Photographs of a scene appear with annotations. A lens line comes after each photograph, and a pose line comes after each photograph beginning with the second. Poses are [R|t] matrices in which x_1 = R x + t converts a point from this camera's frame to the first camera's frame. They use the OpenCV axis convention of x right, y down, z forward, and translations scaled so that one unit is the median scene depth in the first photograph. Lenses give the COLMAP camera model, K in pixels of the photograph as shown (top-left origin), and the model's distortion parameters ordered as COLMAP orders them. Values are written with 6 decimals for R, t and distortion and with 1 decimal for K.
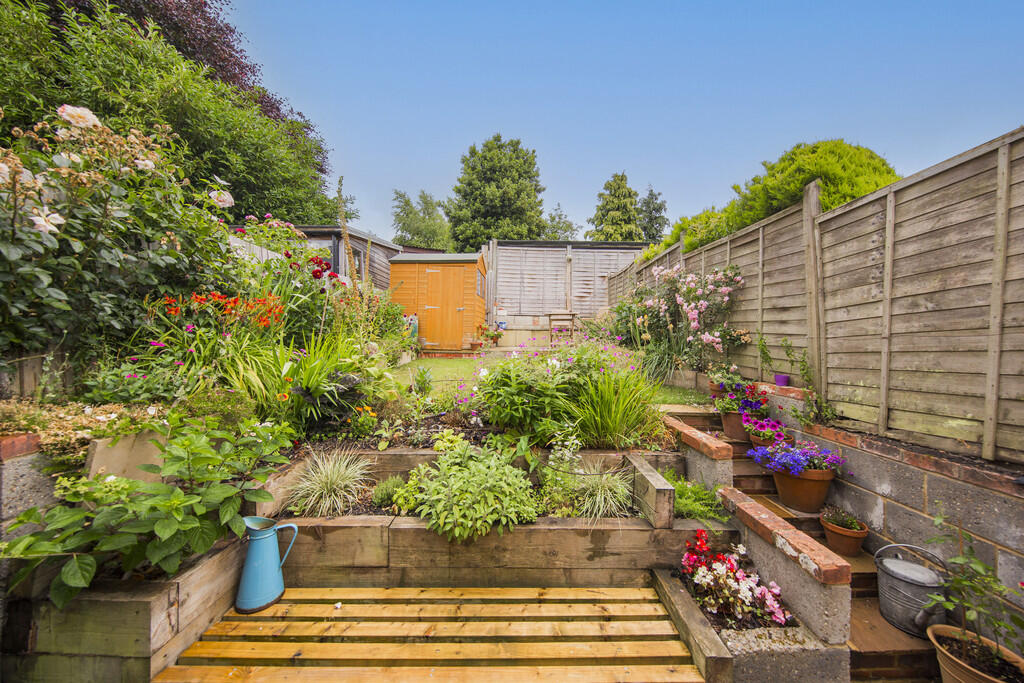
lens RADIAL K [[331.7, 0, 518.5], [0, 331.7, 340.9], [0, 0, 1]] dist [0.001667, -0.000039]
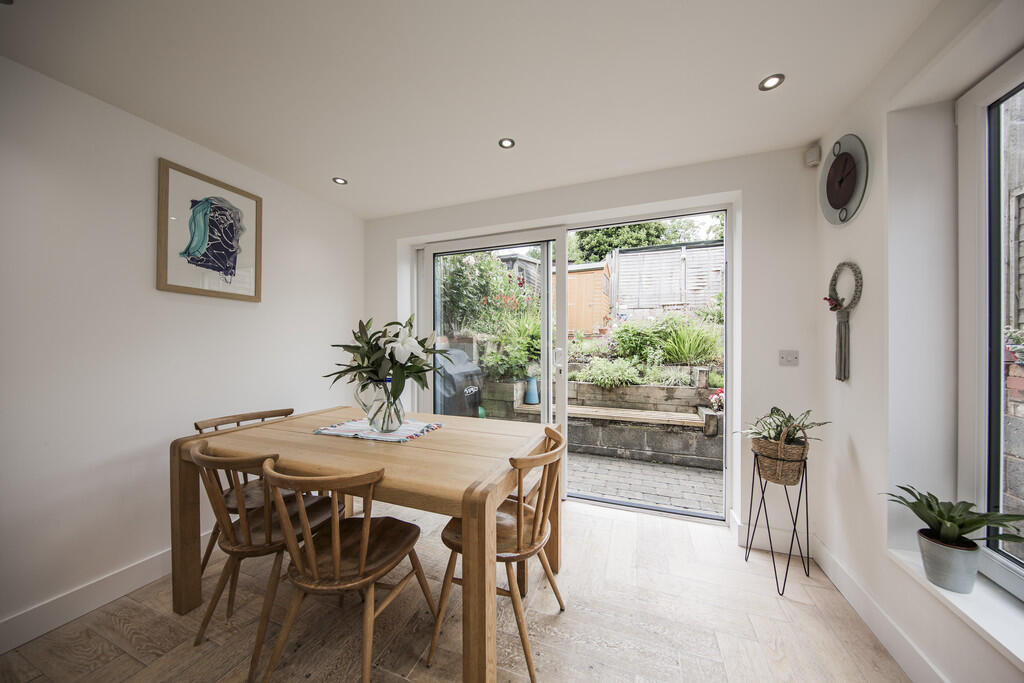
lens RADIAL K [[331.7, 0, 513.9], [0, 331.7, 345.7], [0, 0, 1]] dist [0.001667, -0.000039]
pose [[0.934312, -0.003478, -0.356438, 0.013075], [0.004499, 0.999988, 0.002038, 0.065106], [0.356427, -0.003508, 0.934317, -0.354651]]
